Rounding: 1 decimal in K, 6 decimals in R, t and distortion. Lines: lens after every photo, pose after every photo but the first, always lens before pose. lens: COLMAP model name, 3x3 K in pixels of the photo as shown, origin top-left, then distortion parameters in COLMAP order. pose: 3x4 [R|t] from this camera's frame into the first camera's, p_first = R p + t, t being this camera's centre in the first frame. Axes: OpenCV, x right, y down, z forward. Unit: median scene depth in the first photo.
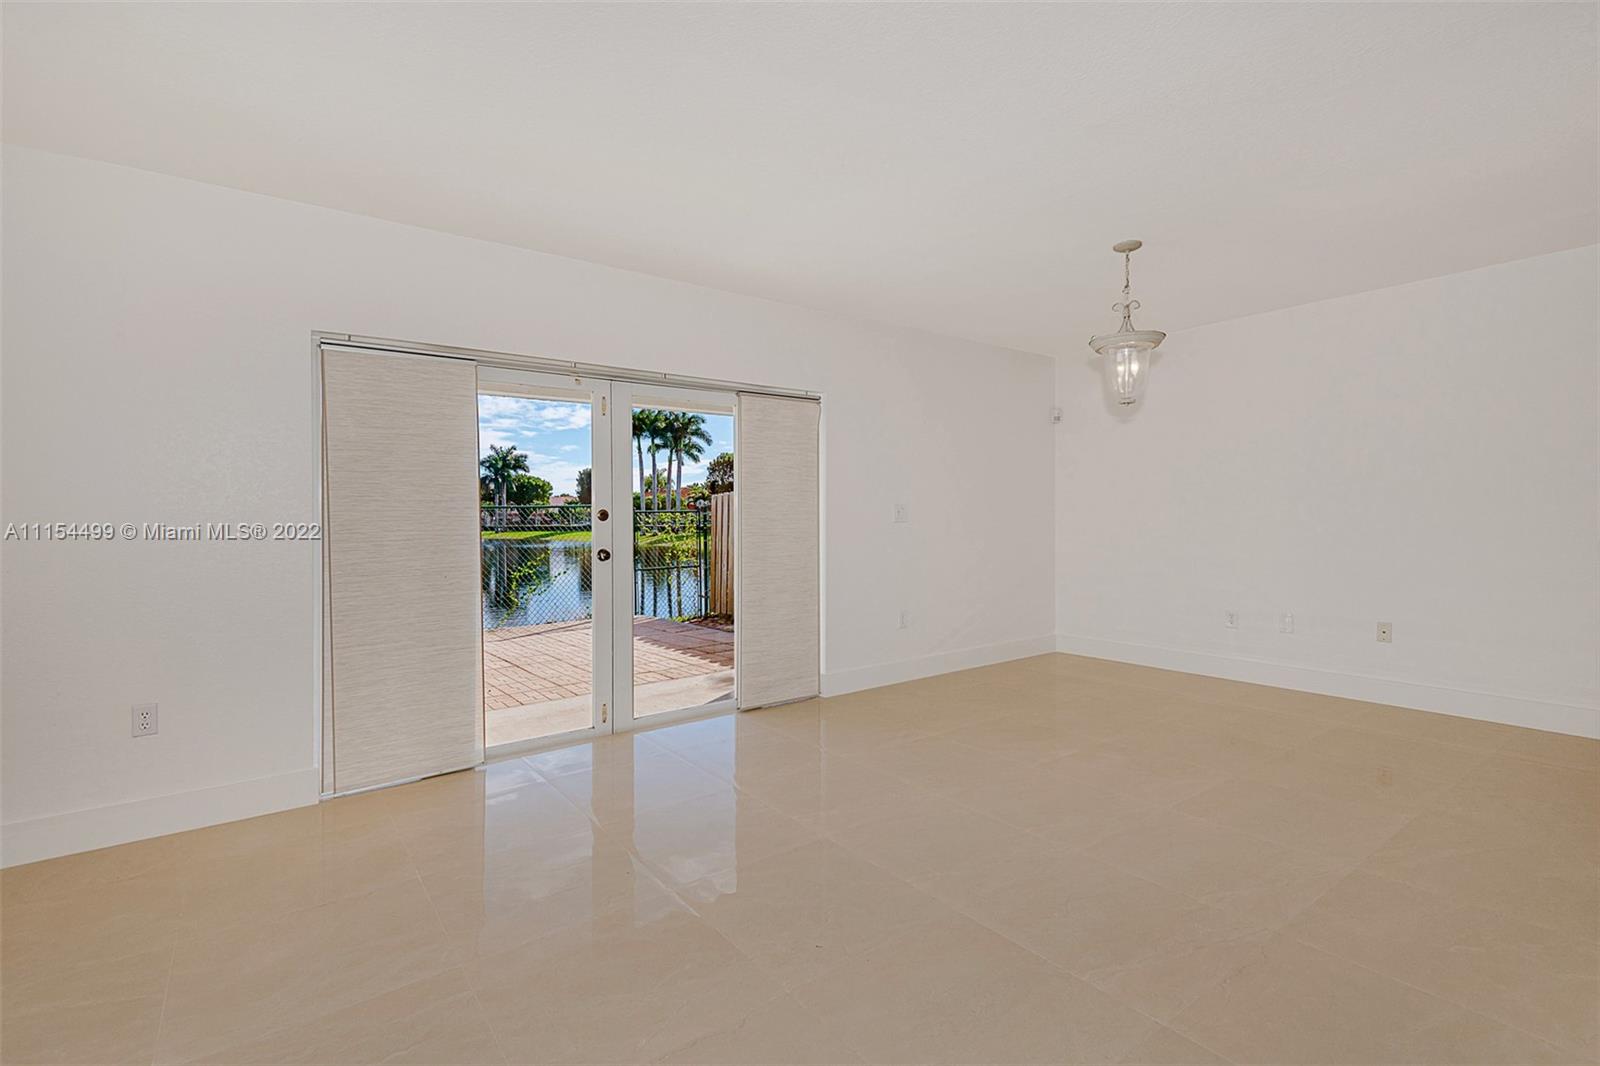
lens RADIAL K [[701.4, 0, 797.5], [0, 701.4, 524.7], [0, 0, 1]] dist [0.018524, 0.000196]
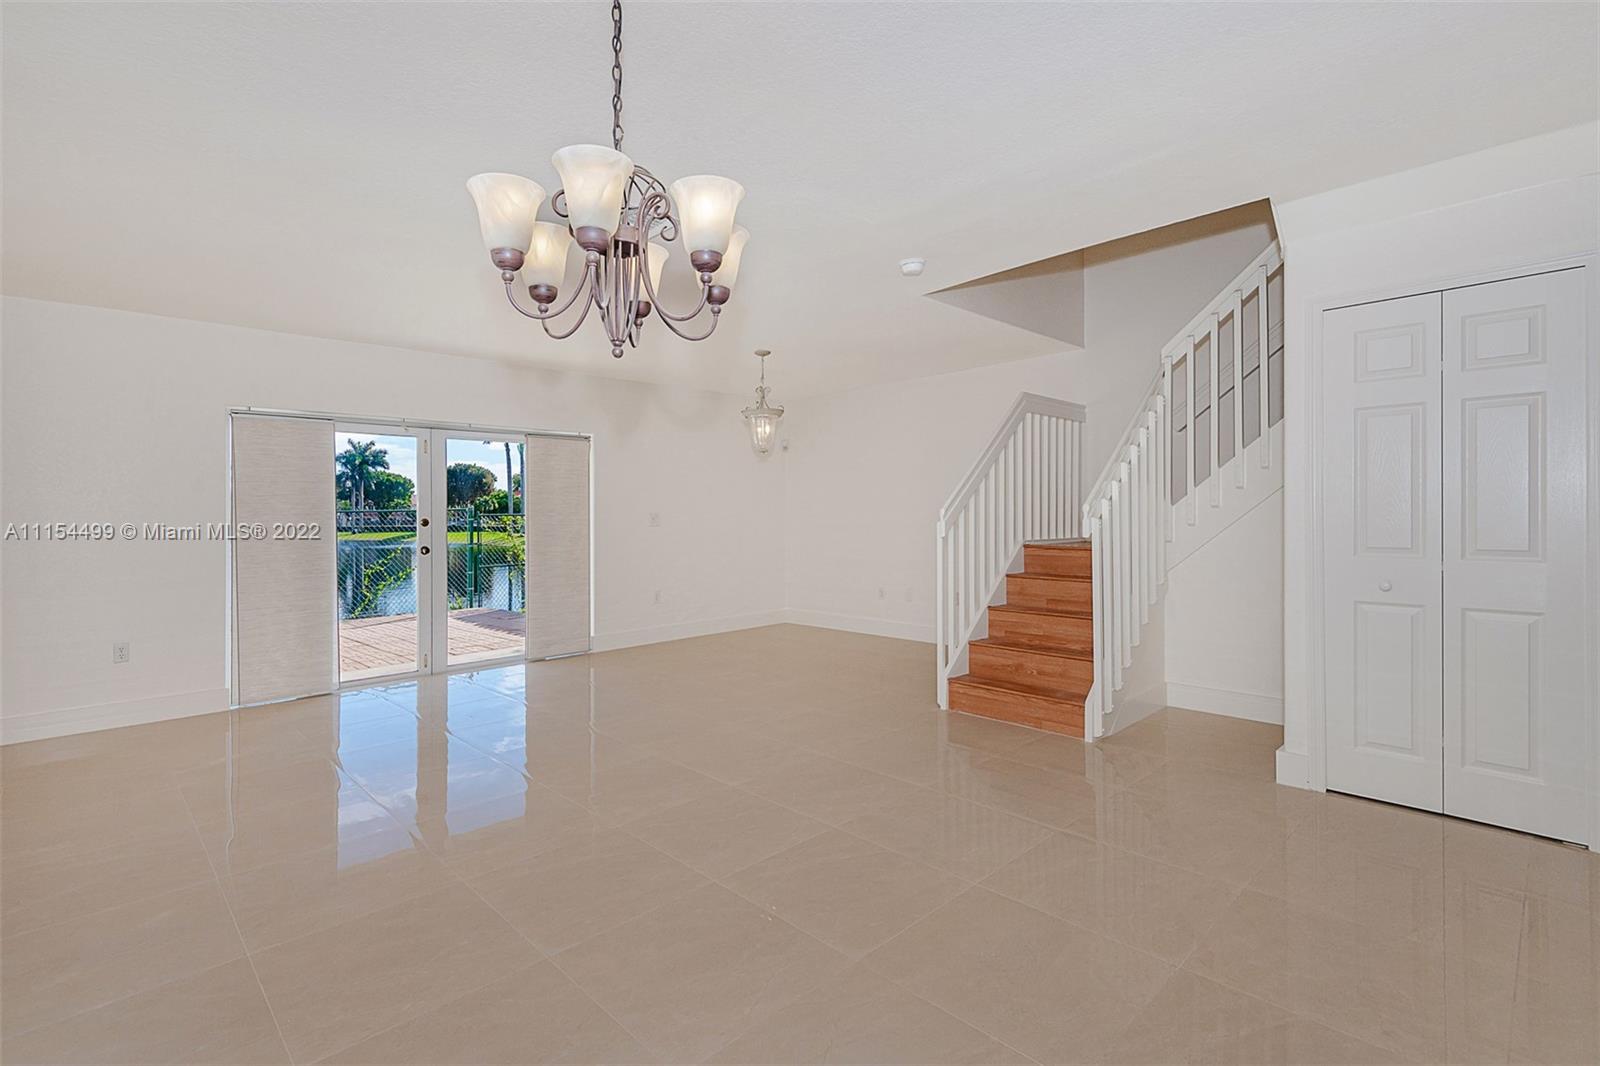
lens RADIAL K [[730.4, 0, 727.4], [0, 730.4, 520.9], [0, 0, 1]] dist [0.001267, -0.001272]
pose [[0.997629, 0.000604, 0.068817, 0.034676], [-0.000228, 0.999985, -0.005470, -0.001257], [-0.068820, 0.005442, 0.997614, -0.077546]]
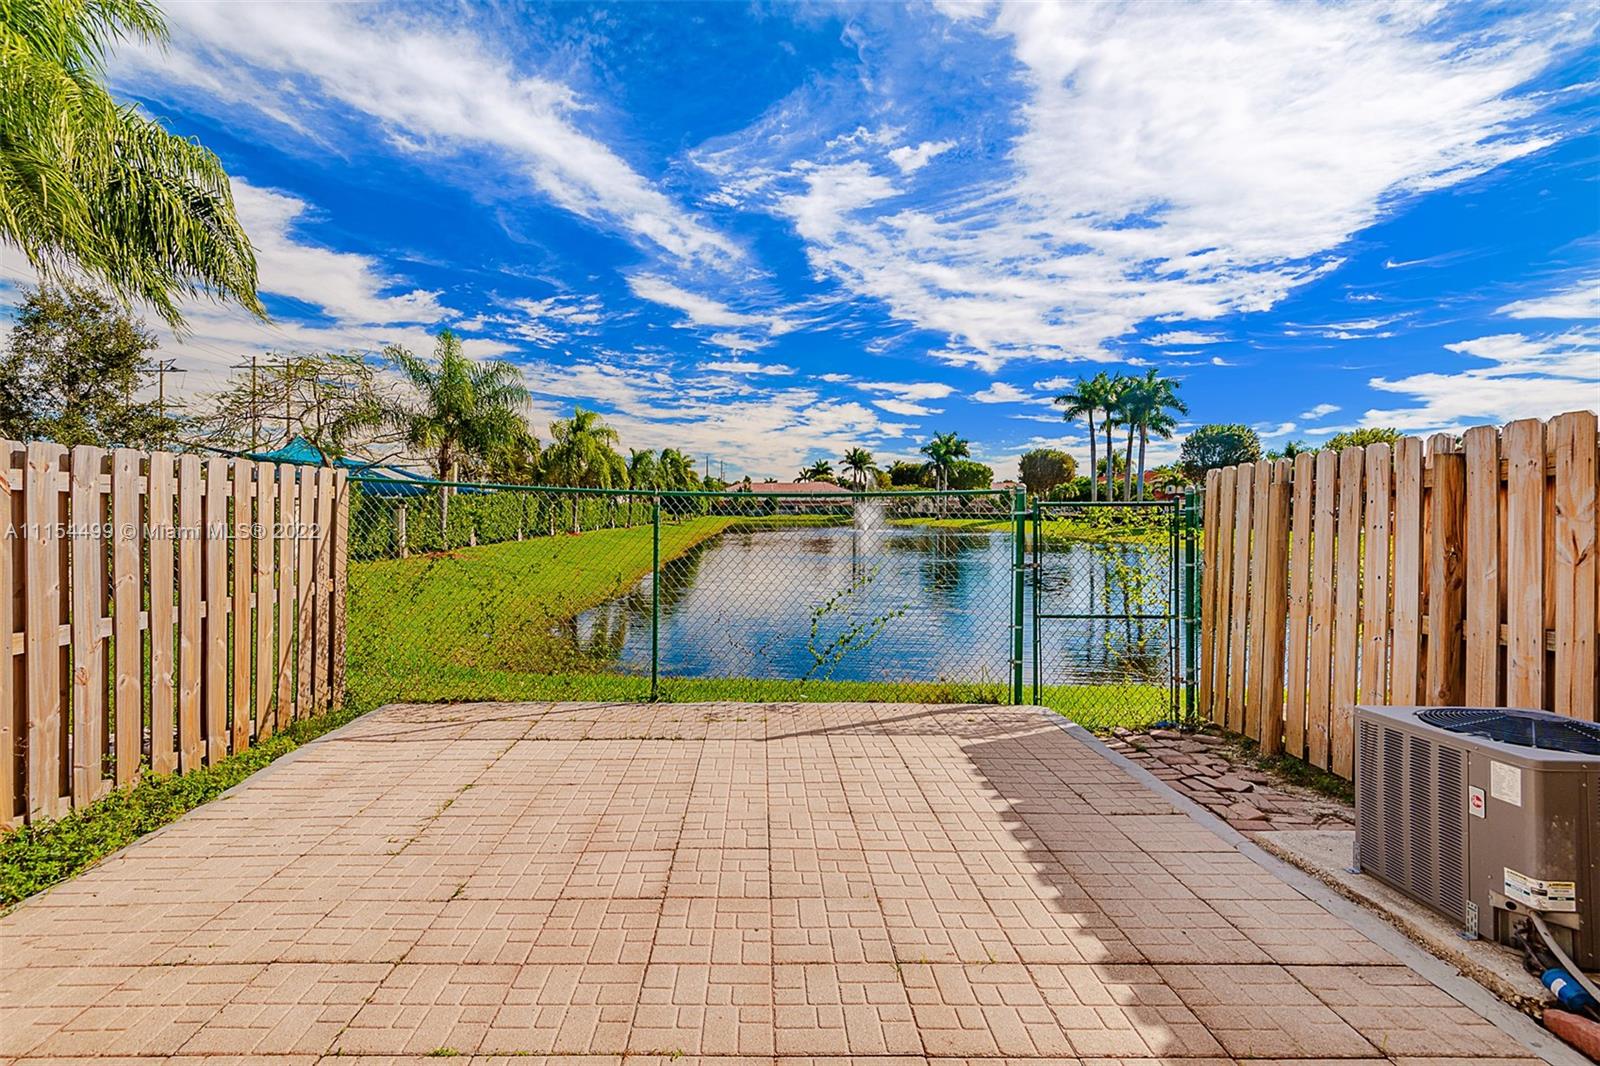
lens RADIAL K [[730.4, 0, 762.5], [0, 730.4, 513.7], [0, 0, 1]] dist [0.001267, -0.001272]
pose [[0.798673, 0.018253, -0.601489, -0.062475], [-0.016777, 0.999827, 0.008064, -0.012237], [0.601532, 0.003651, 0.798841, 0.405265]]
